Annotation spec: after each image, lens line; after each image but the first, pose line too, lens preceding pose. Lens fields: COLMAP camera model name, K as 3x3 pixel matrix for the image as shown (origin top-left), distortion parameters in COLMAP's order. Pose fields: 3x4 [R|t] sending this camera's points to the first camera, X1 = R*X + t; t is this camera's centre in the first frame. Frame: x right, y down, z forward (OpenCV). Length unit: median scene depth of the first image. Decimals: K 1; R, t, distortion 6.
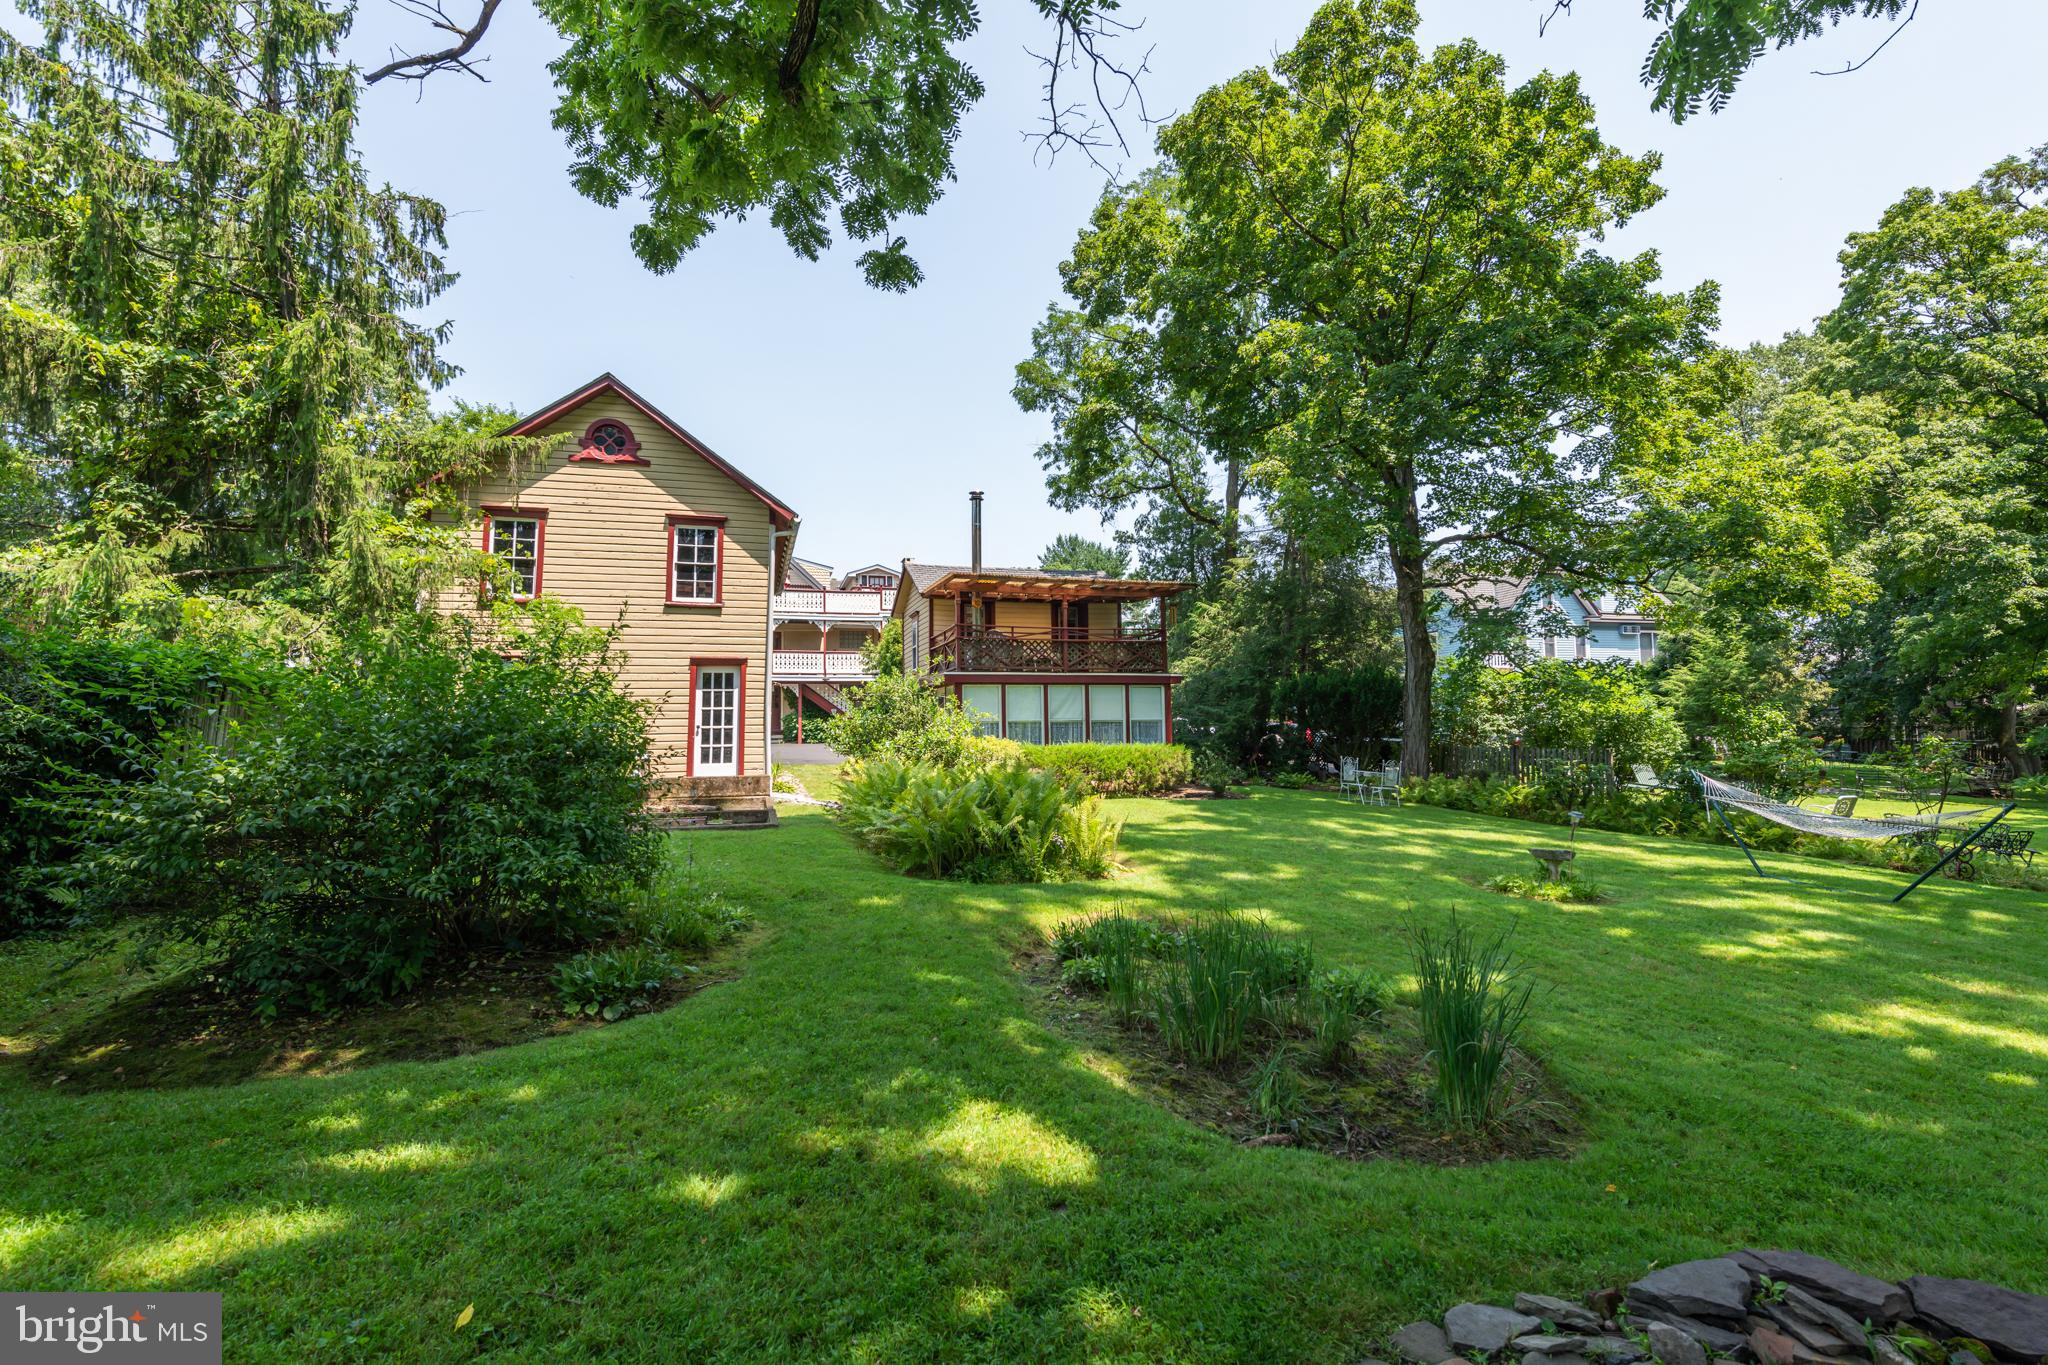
lens RADIAL K [[920.3, 0, 1034.2], [0, 920.3, 676.9], [0, 0, 1]] dist [0.008704, -0.000474]
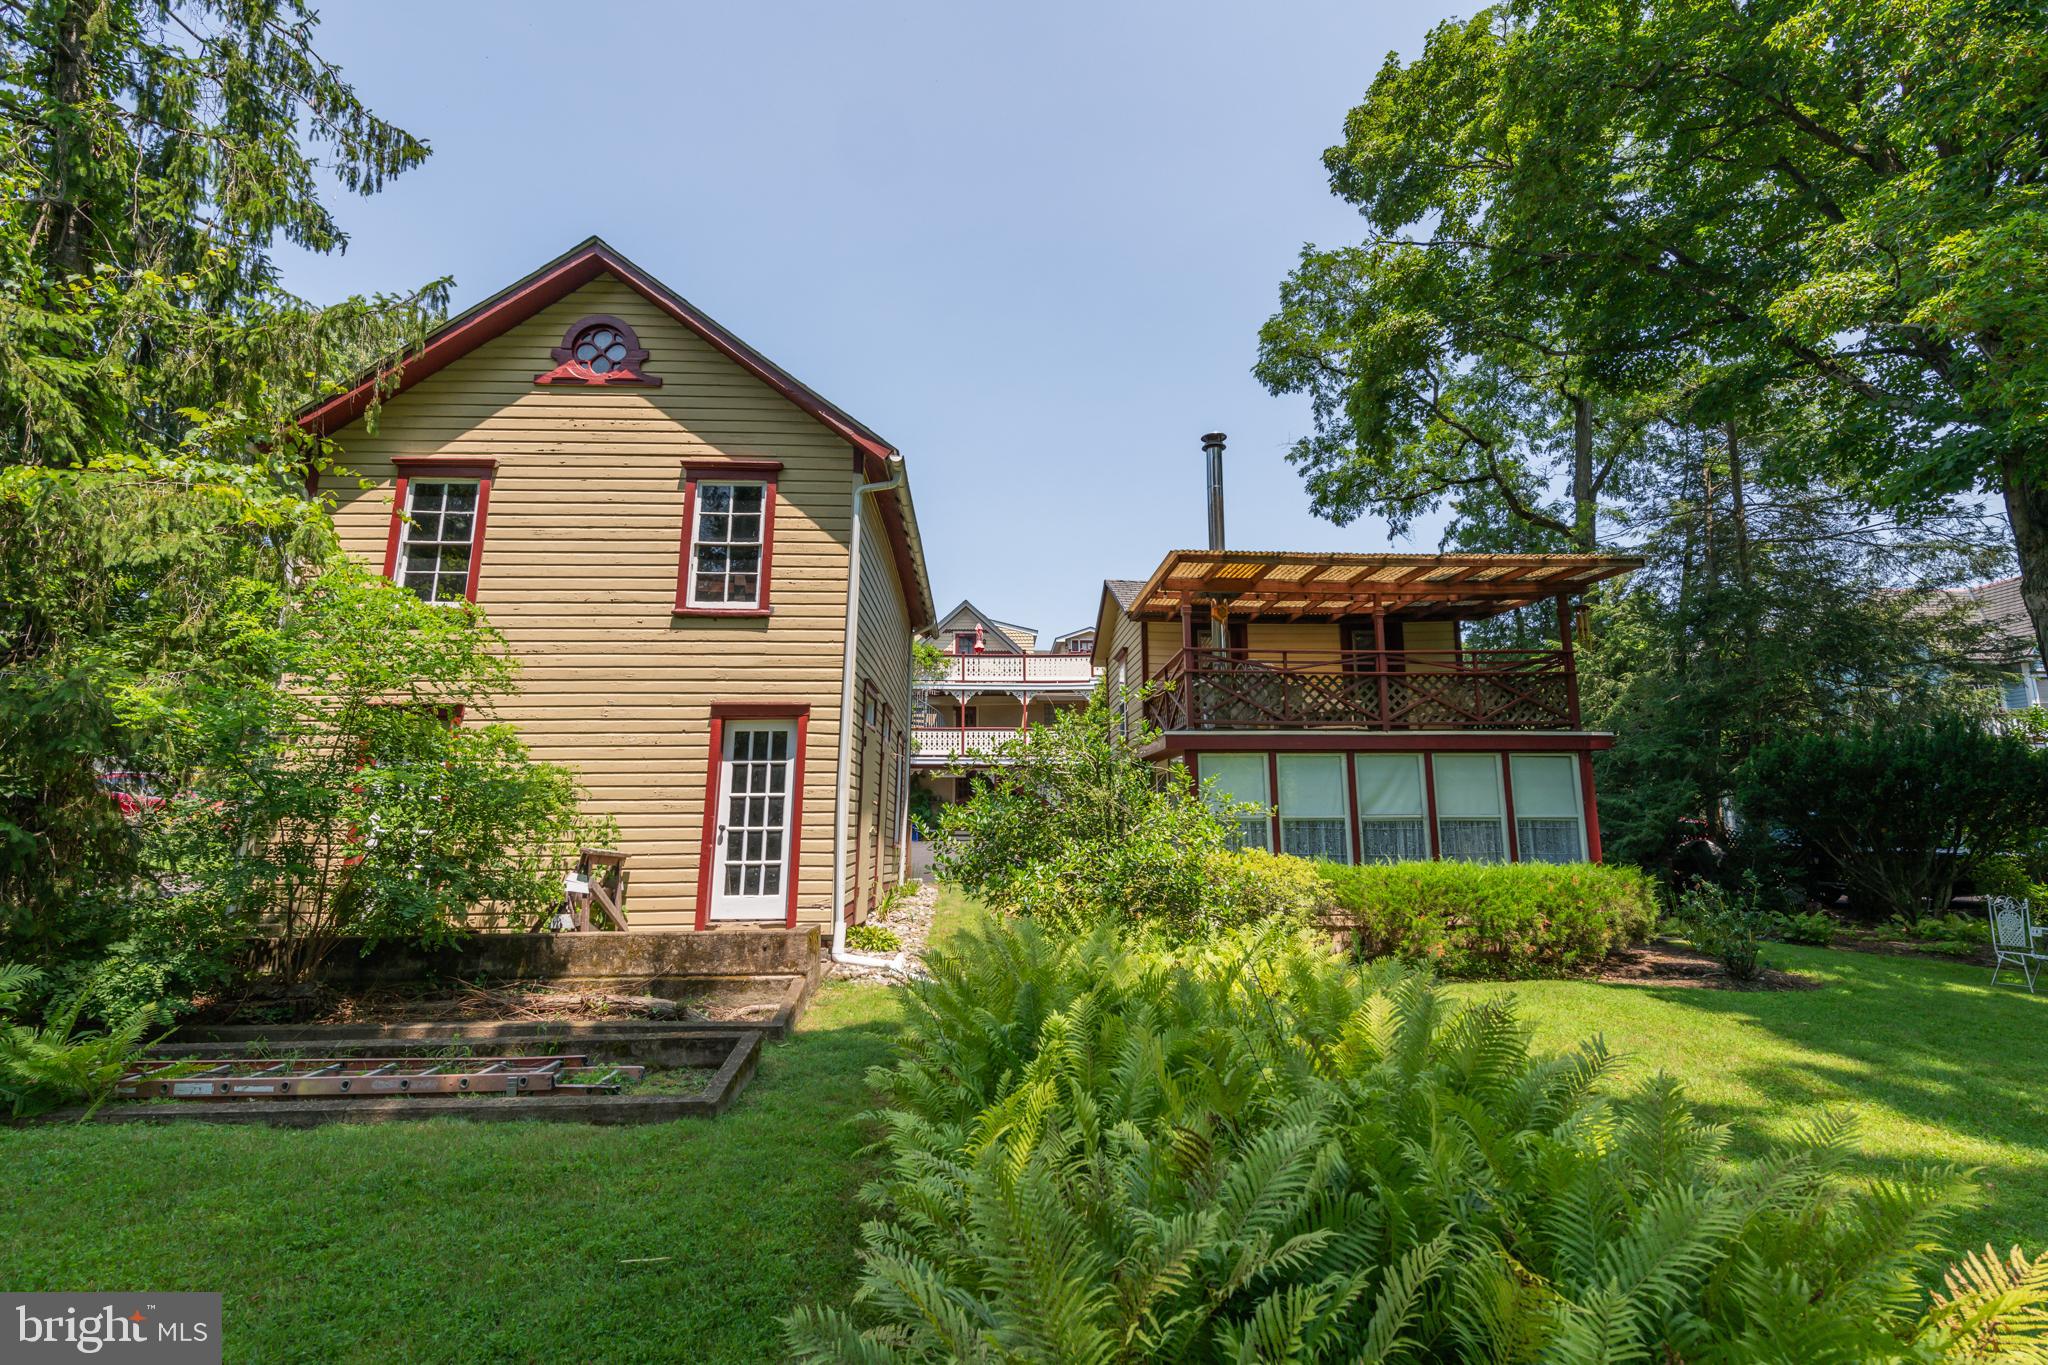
lens RADIAL K [[920.3, 0, 1029.5], [0, 920.3, 684.0], [0, 0, 1]] dist [0.008704, -0.000474]
pose [[0.967659, -0.031284, -0.250316, -0.041316], [0.008345, 0.995707, -0.092181, 0.020088], [0.252125, 0.087111, 0.963766, 0.492908]]
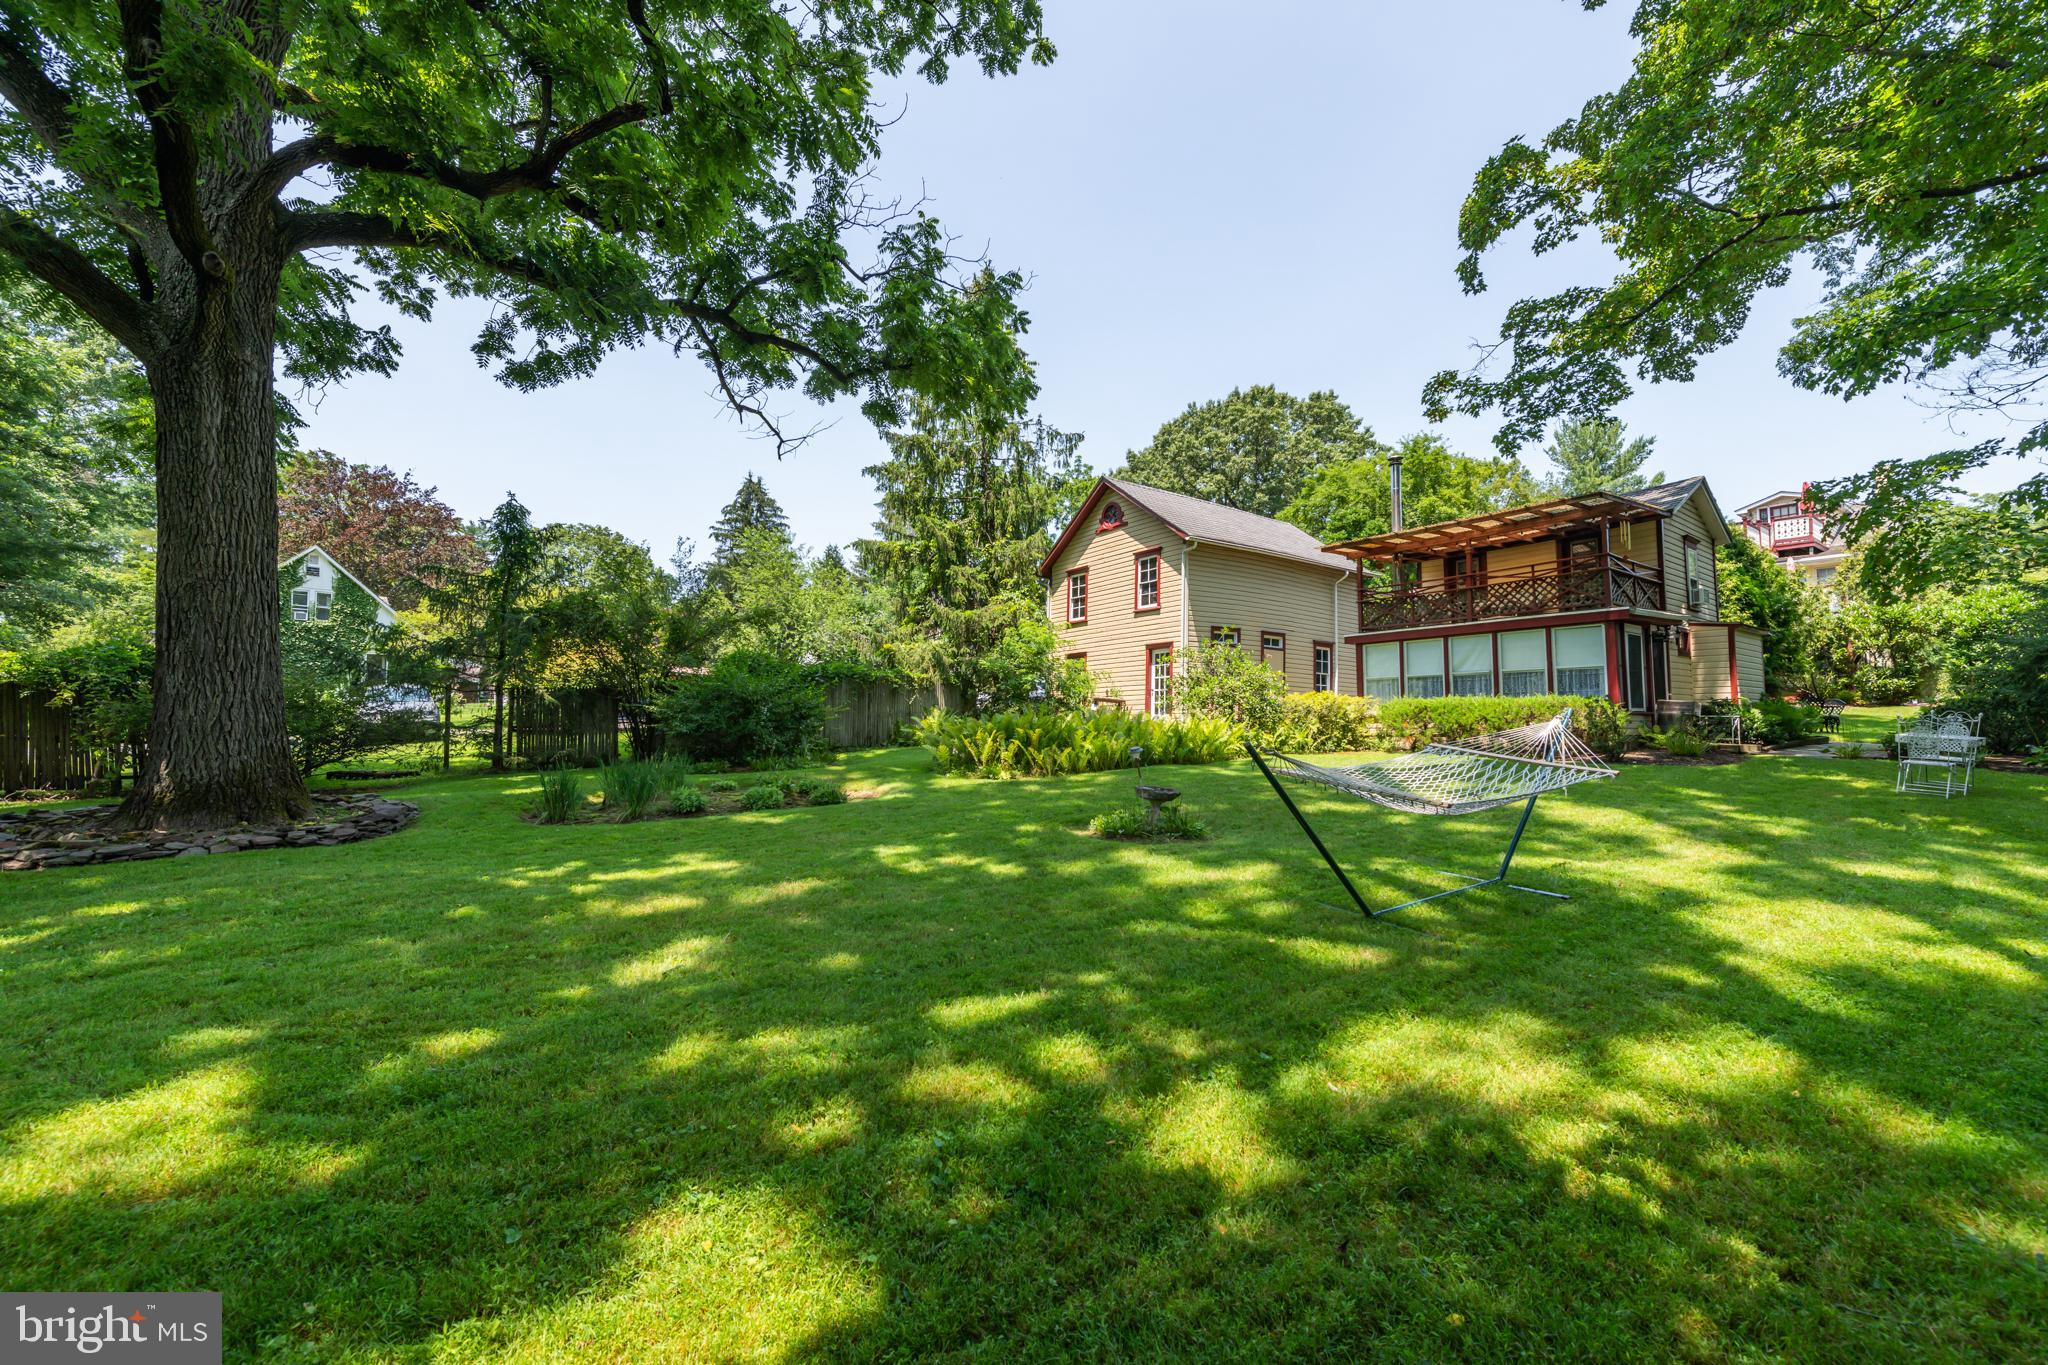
lens RADIAL K [[801.3, 0, 1020.2], [0, 801.3, 680.2], [0, 0, 1]] dist [0.000184, 0.000014]
pose [[0.317675, -0.036348, -0.947503, 0.796259], [0.068440, 0.997538, -0.015321, 0.042920], [0.945727, -0.059980, 0.319380, 0.369909]]
